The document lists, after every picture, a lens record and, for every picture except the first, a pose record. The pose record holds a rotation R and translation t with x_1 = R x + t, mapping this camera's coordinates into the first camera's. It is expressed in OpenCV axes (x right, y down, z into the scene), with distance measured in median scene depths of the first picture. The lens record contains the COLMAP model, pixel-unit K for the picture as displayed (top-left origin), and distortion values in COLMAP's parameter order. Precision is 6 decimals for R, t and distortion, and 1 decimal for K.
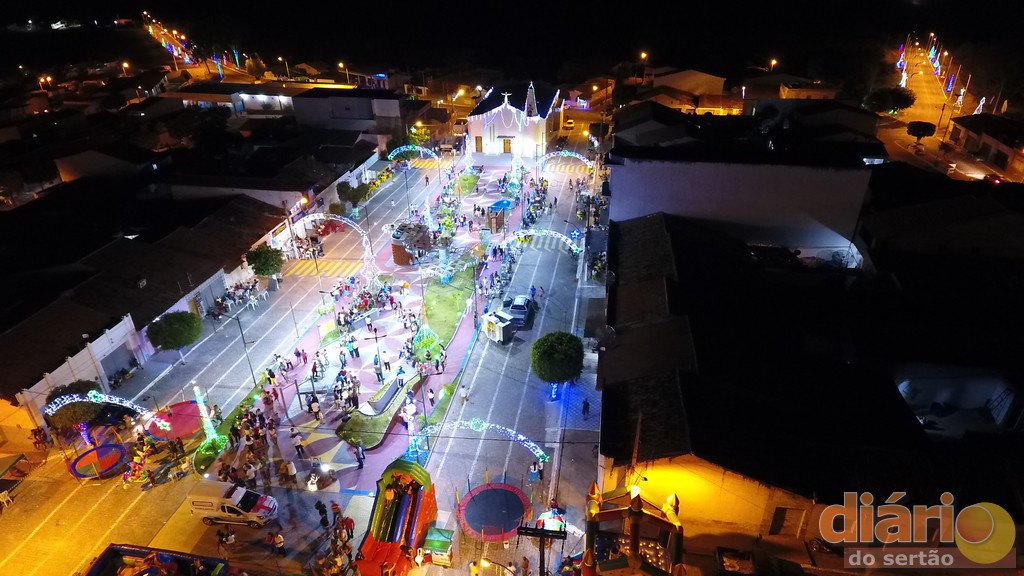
lens RADIAL K [[624.7, 0, 512.0], [0, 624.7, 288.0], [0, 0, 1]] dist [0.113271, -0.099556]
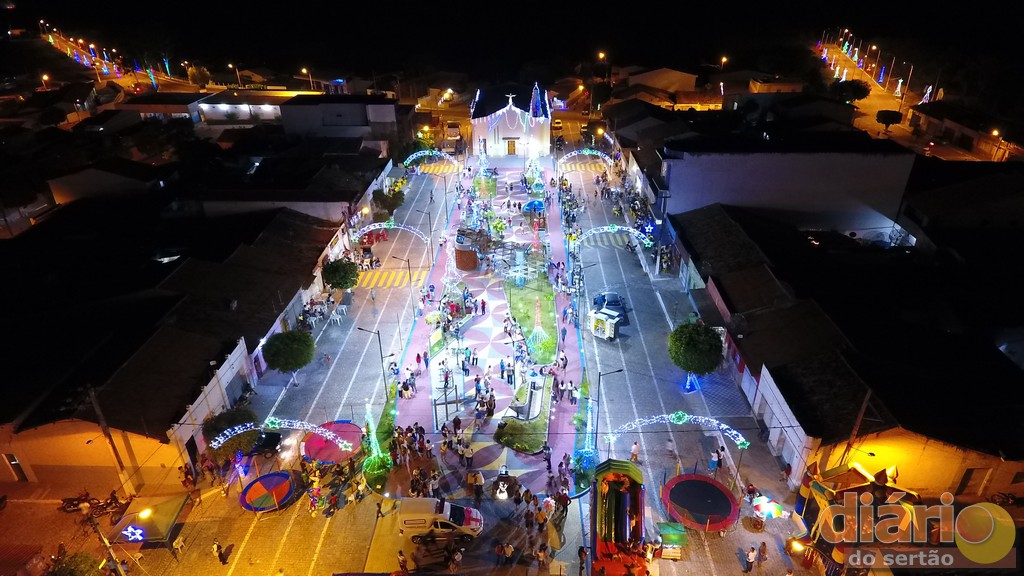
lens RADIAL K [[624.7, 0, 512.0], [0, 624.7, 288.0], [0, 0, 1]] dist [0.113271, -0.099556]
pose [[0.990199, -0.065759, 0.123216, -0.175380], [0.066197, 0.997806, 0.000542, -0.003488], [-0.122981, 0.007620, 0.992380, 0.009756]]
